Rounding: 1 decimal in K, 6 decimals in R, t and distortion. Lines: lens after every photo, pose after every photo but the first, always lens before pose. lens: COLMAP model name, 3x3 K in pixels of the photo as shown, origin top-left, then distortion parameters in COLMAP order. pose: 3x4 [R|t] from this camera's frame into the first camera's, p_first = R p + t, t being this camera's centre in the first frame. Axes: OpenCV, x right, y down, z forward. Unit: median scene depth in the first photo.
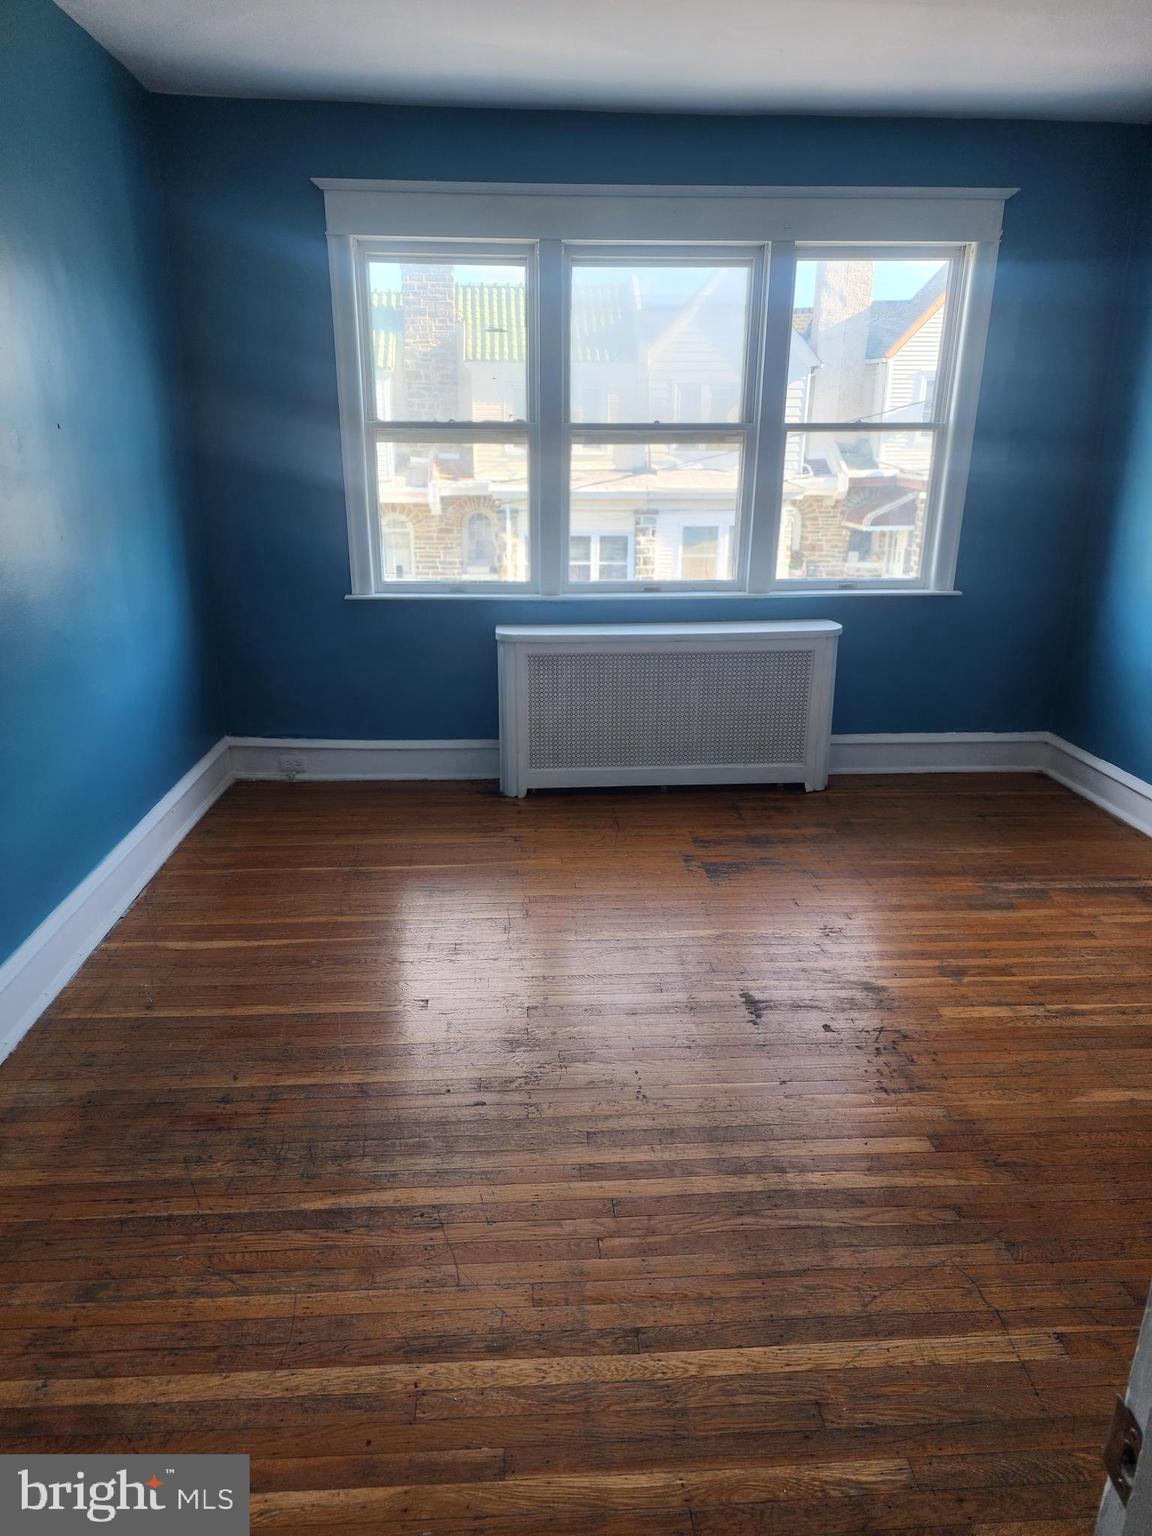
lens RADIAL K [[1018.8, 0, 576.0], [0, 1018.8, 768.0], [0, 0, 1]] dist [0.077354, -0.066370]
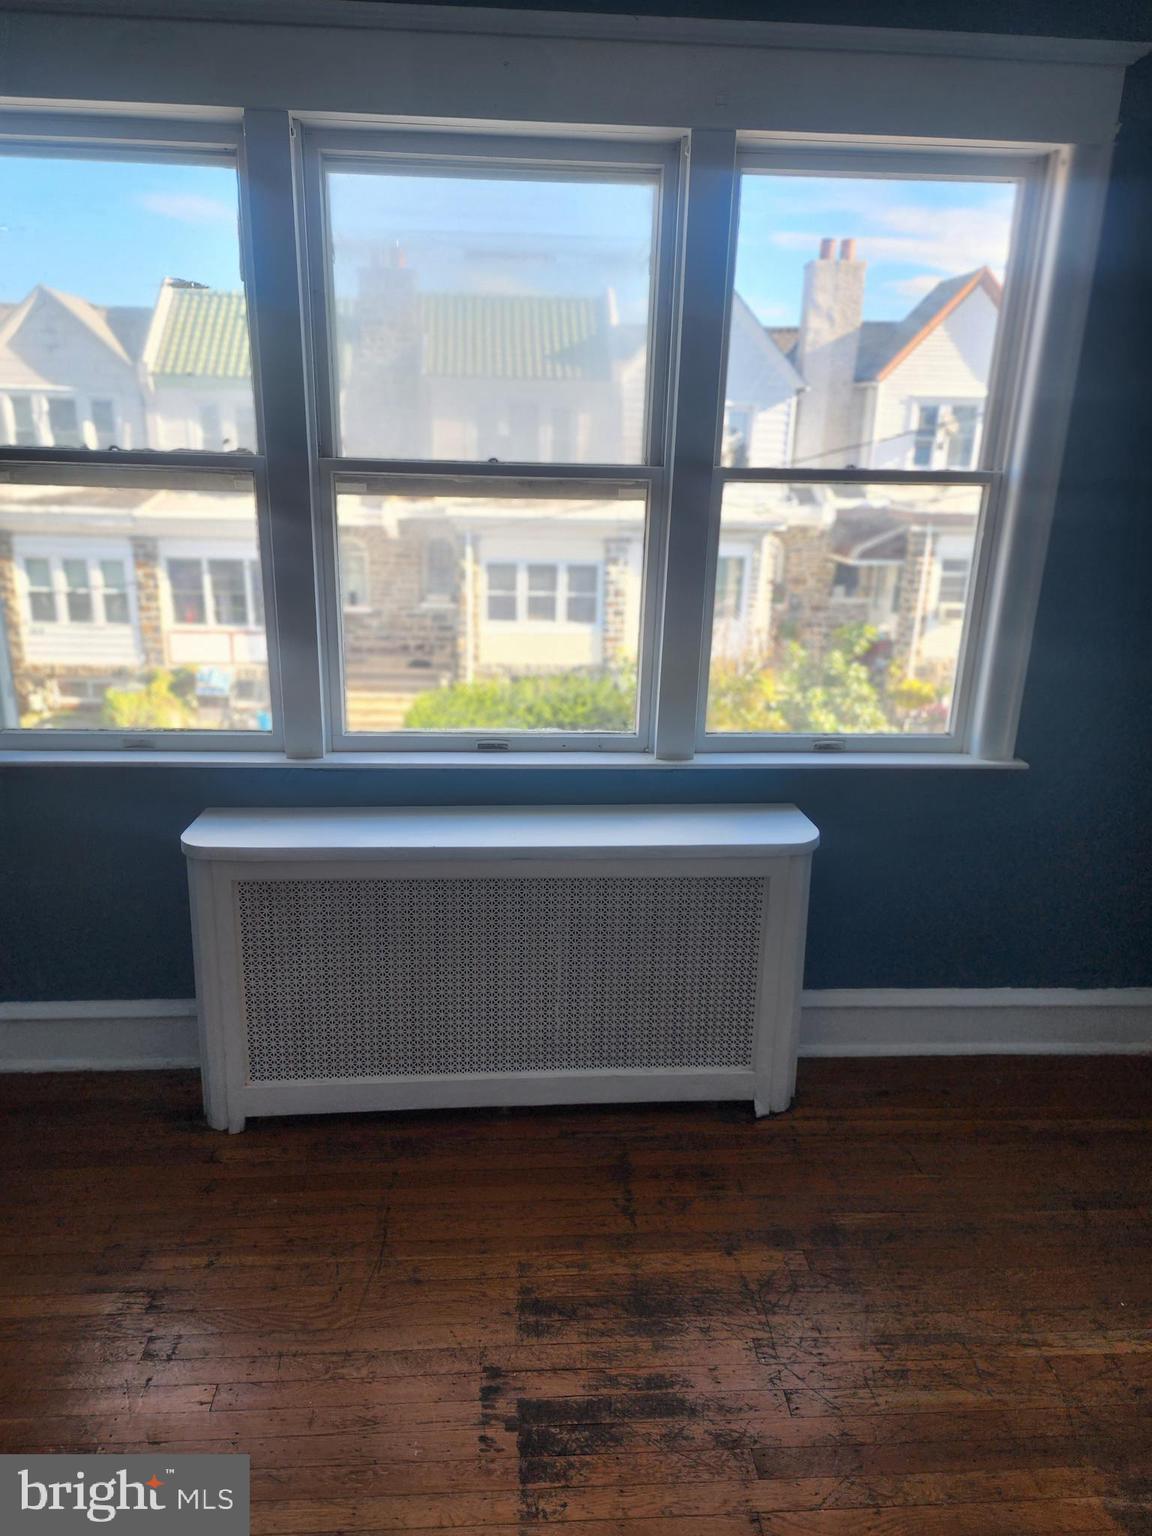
lens RADIAL K [[1027.1, 0, 579.9], [0, 1027.1, 766.0], [0, 0, 1]] dist [0.082255, -0.075495]
pose [[0.999717, 0.013919, 0.019310, 0.114955], [-0.013512, 0.999687, -0.021067, -0.155782], [-0.019597, 0.020800, 0.999592, 0.430764]]
